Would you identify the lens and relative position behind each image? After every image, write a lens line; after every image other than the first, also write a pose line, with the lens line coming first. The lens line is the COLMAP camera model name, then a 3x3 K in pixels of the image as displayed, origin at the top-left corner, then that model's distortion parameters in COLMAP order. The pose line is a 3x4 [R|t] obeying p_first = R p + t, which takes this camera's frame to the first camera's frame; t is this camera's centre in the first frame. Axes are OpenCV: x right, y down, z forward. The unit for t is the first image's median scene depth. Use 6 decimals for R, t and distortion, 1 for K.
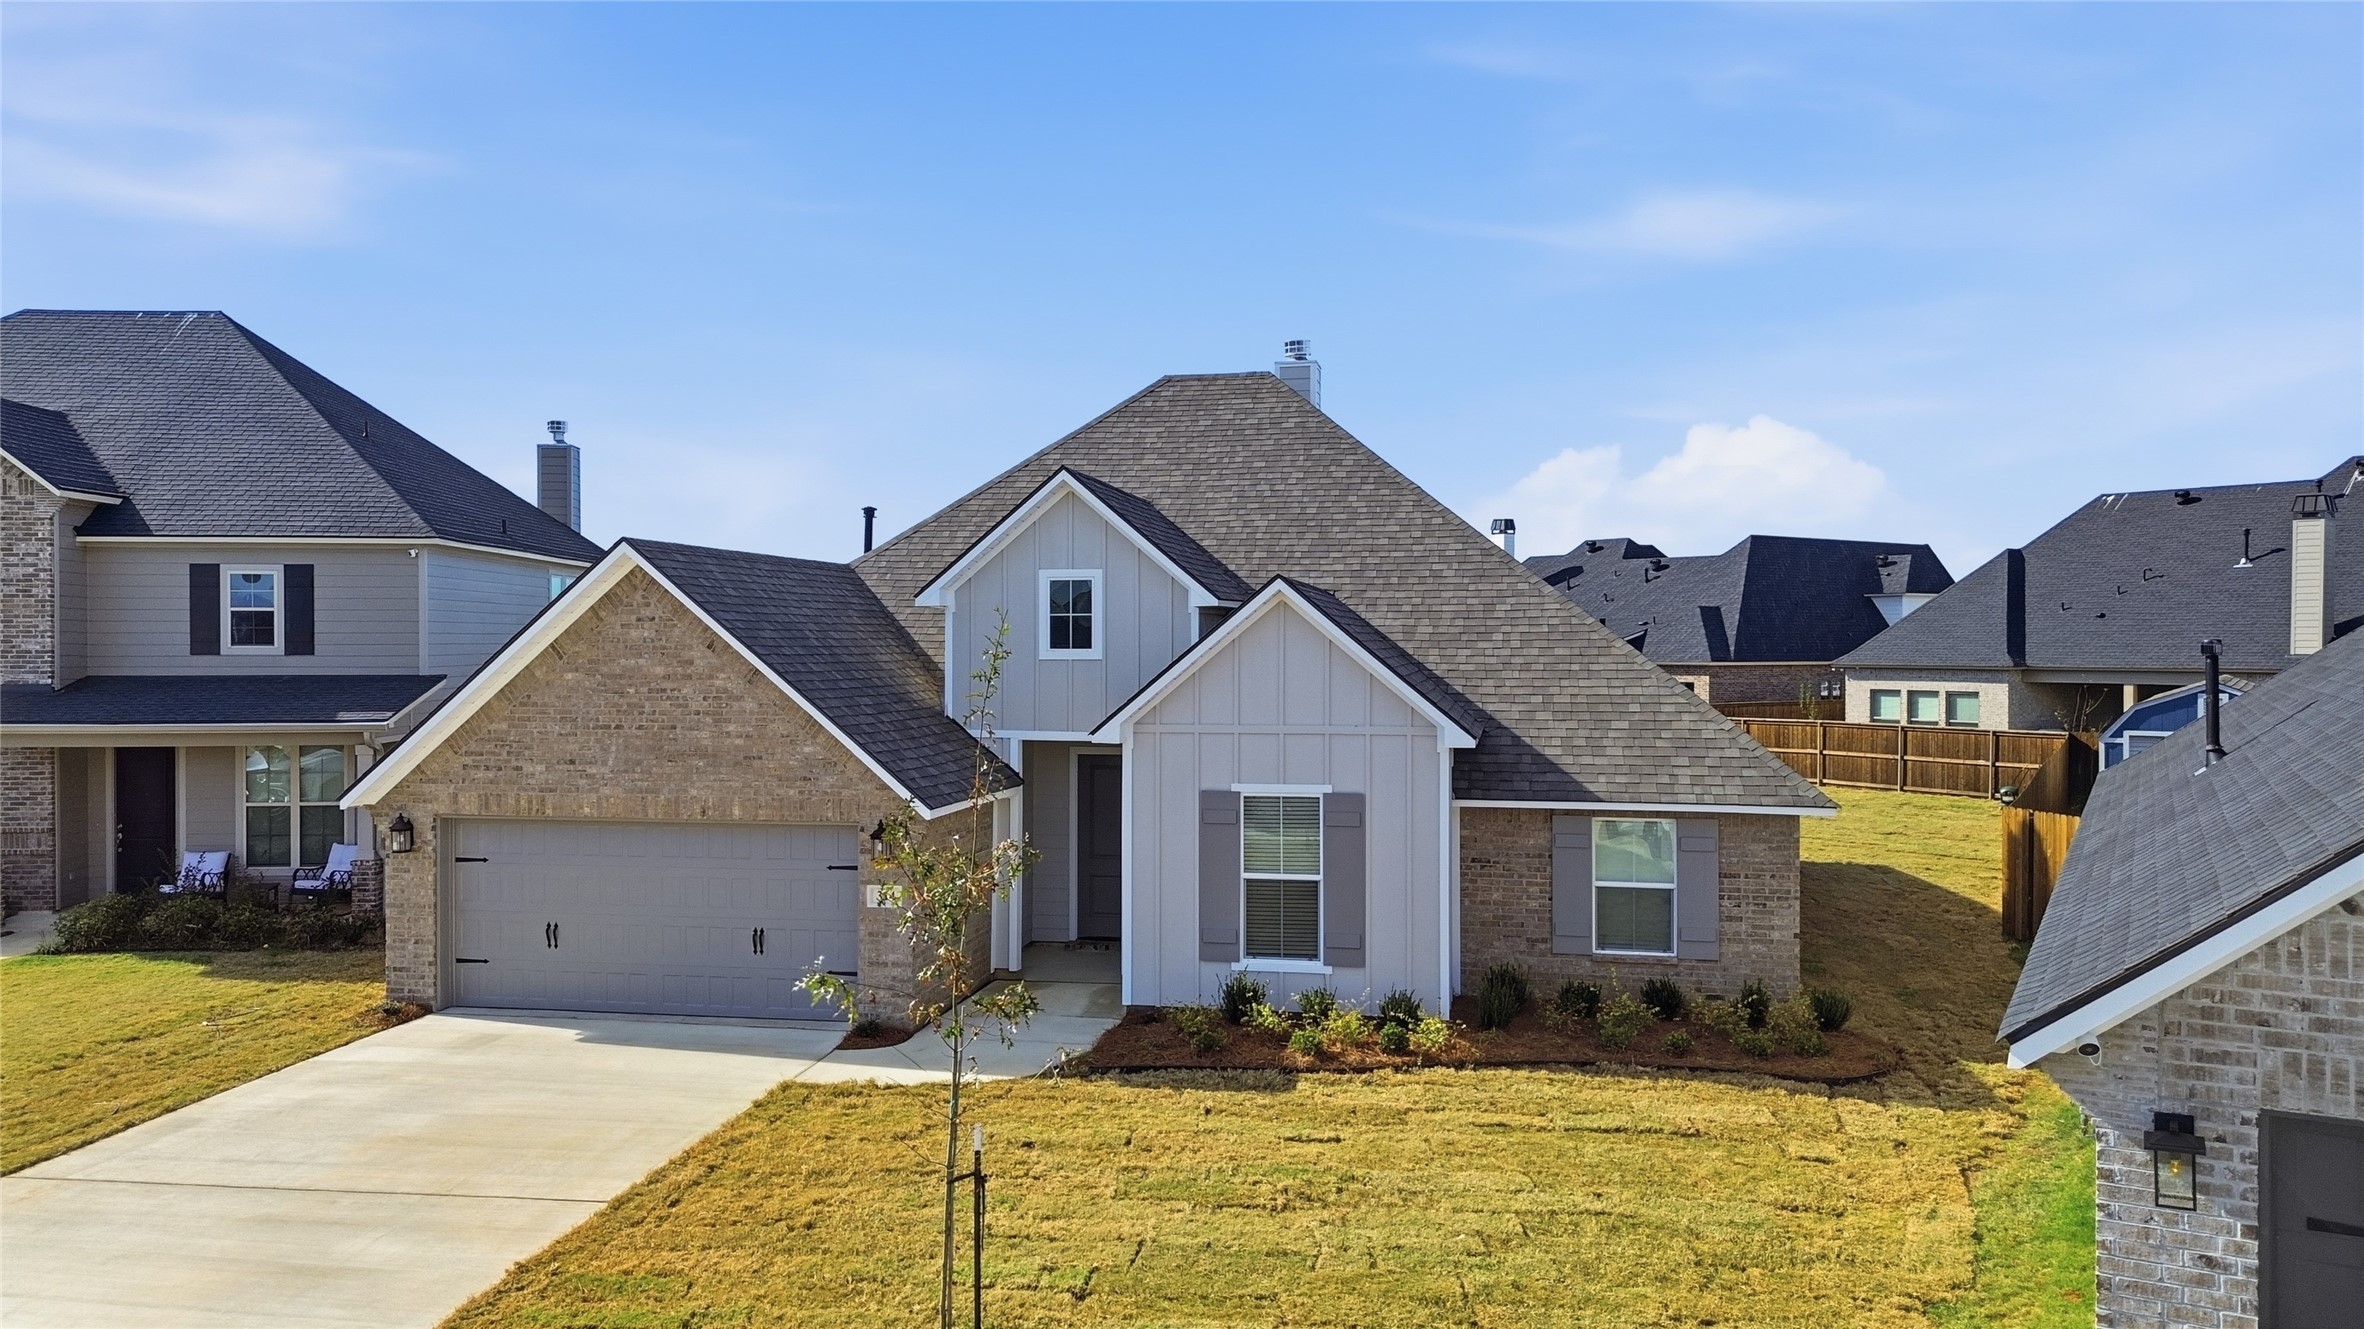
lens RADIAL K [[1661.2, 0, 1189.9], [0, 1661.2, 661.7], [0, 0, 1]] dist [0.084512, -0.105576]
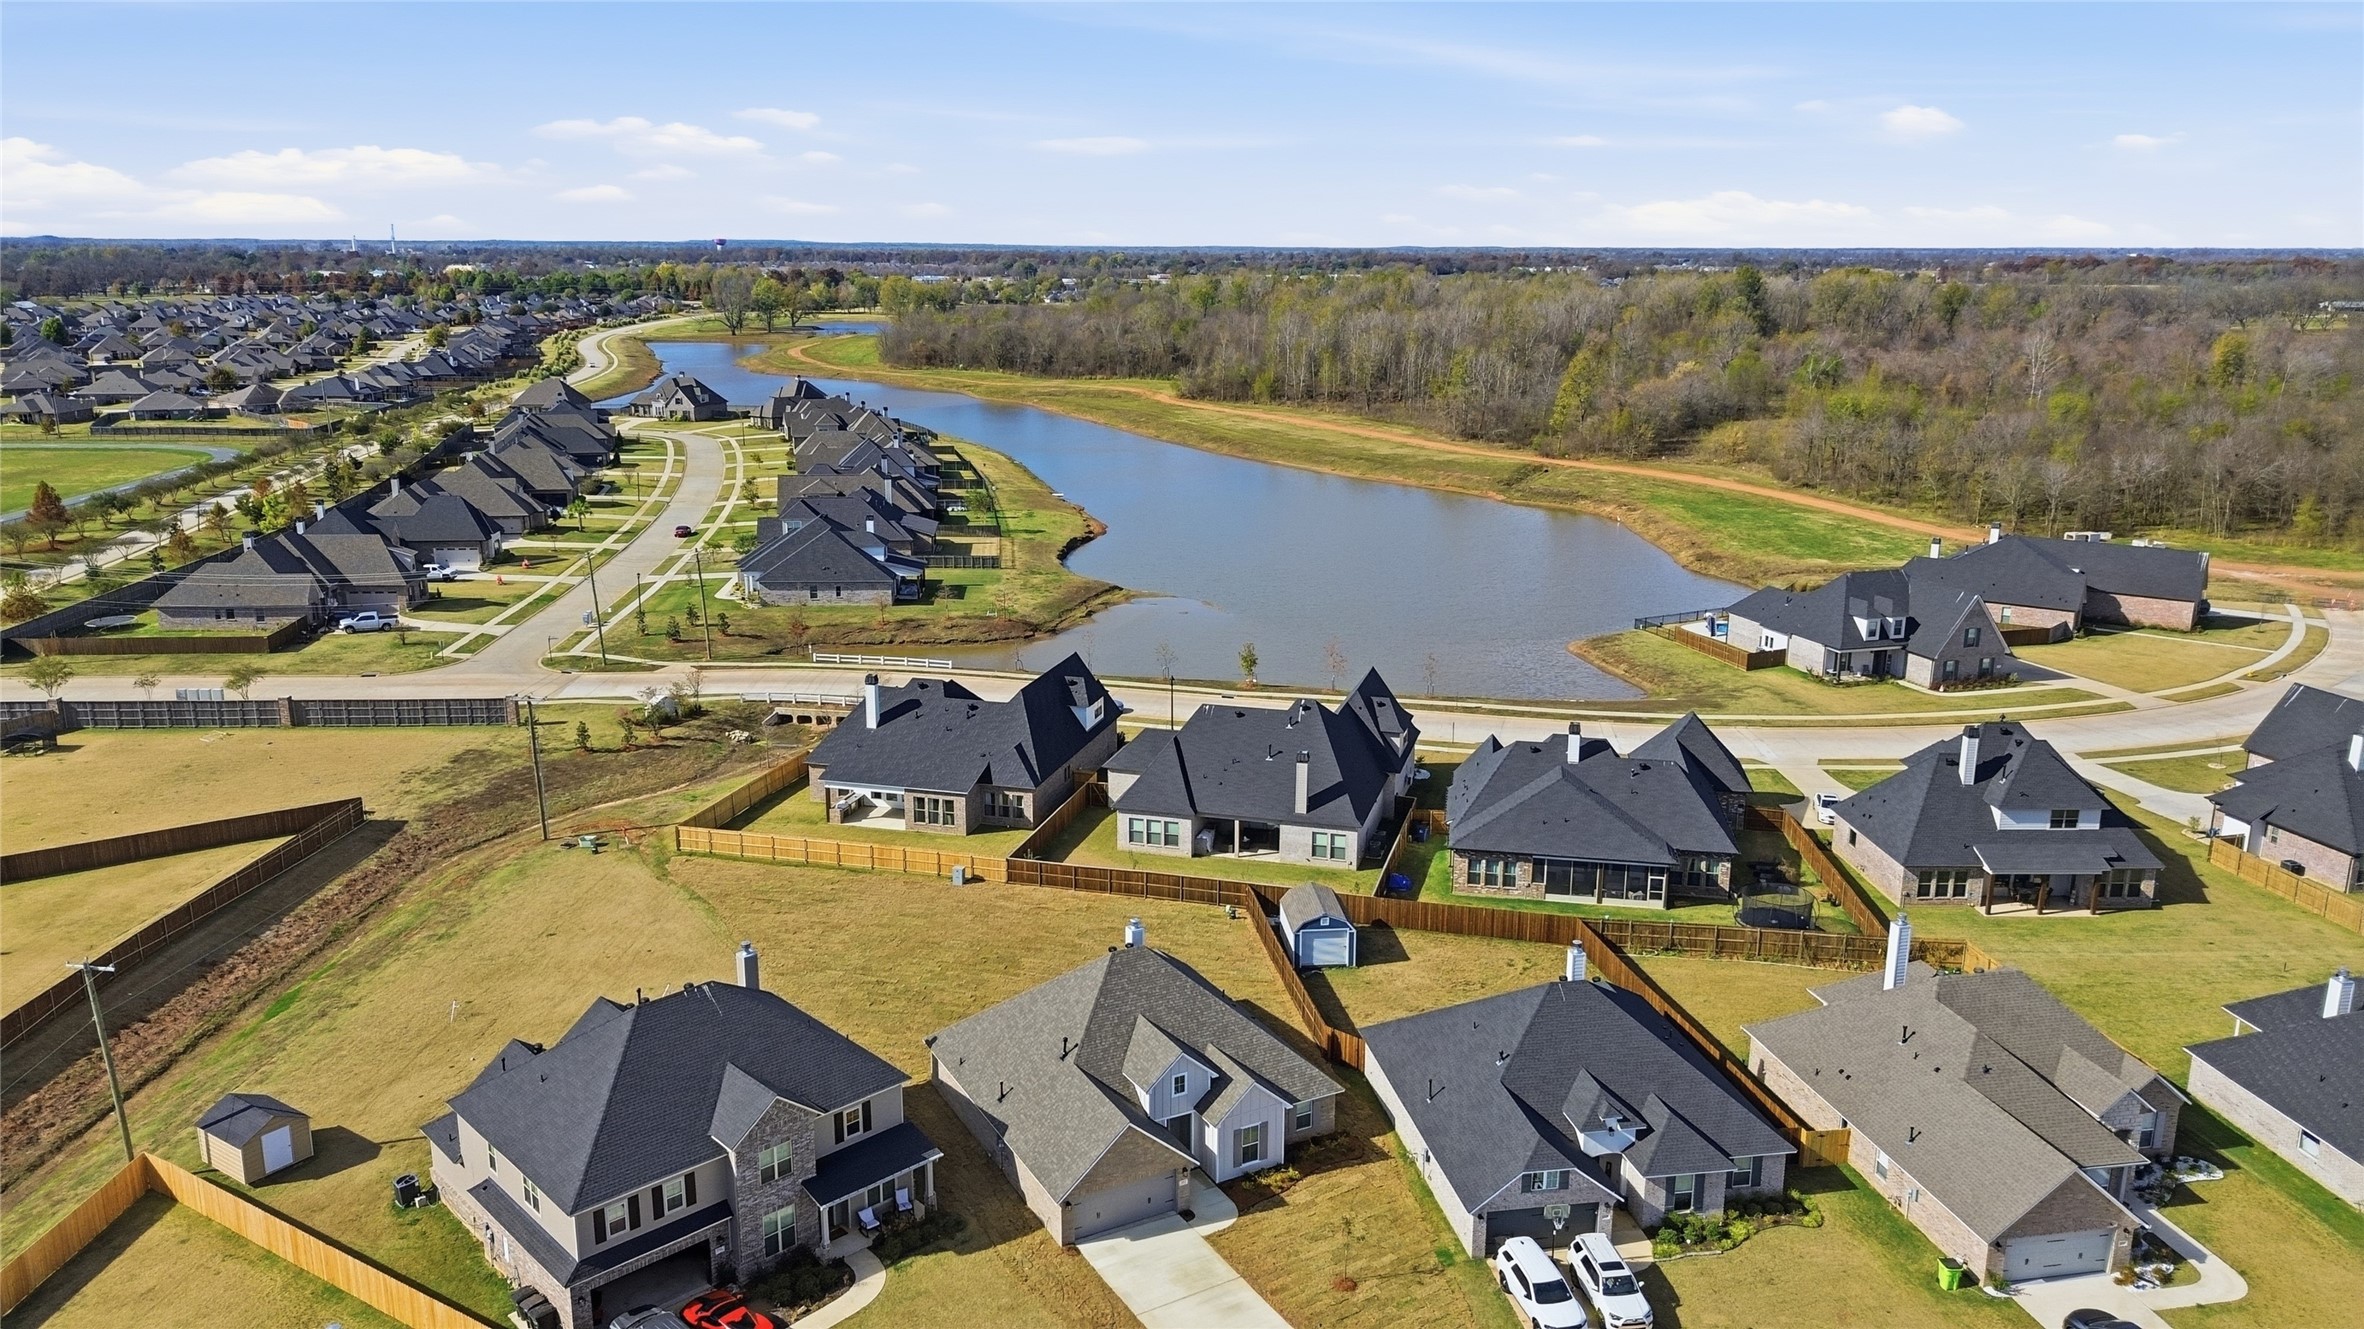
lens RADIAL K [[1661.2, 0, 1189.9], [0, 1661.2, 661.7], [0, 0, 1]] dist [0.084512, -0.105576]
pose [[0.773111, -0.146453, 0.617132, -1.719336], [0.000090, 0.973003, 0.230793, -1.403598], [-0.634271, -0.178373, 0.752252, -1.286097]]
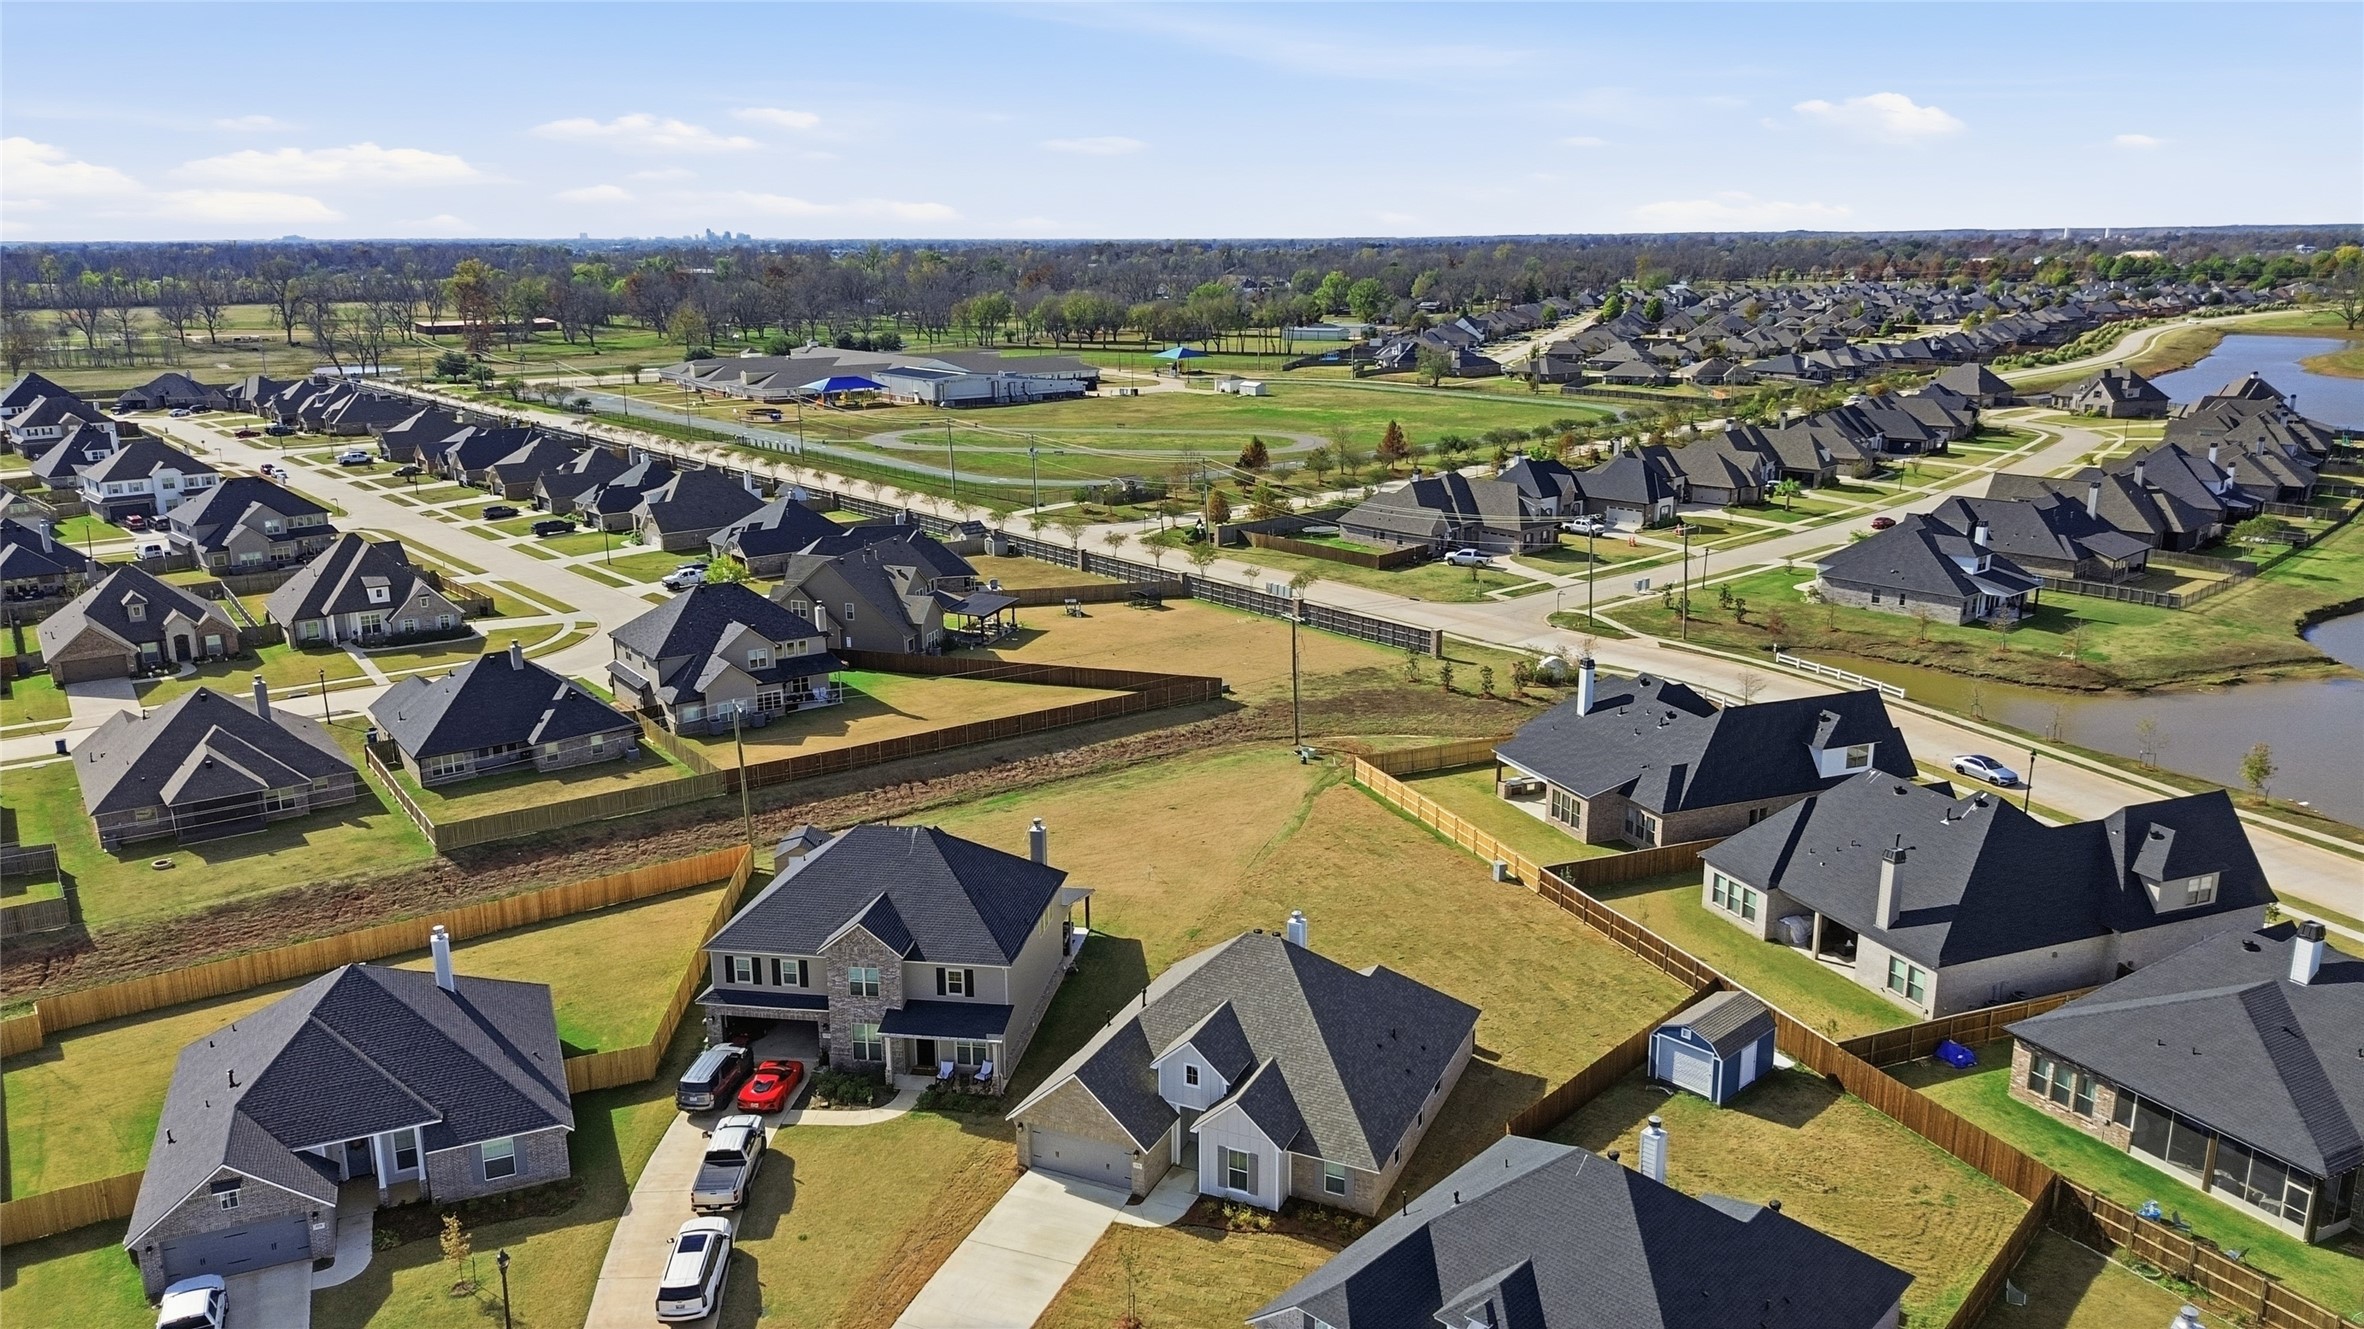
lens RADIAL K [[1661.2, 0, 1189.9], [0, 1661.2, 661.7], [0, 0, 1]] dist [0.084512, -0.105576]
pose [[0.972960, 0.054584, -0.224433, 0.517582], [0.000074, 0.971601, 0.236623, -1.327911], [0.230975, -0.230242, 0.945325, -1.658078]]
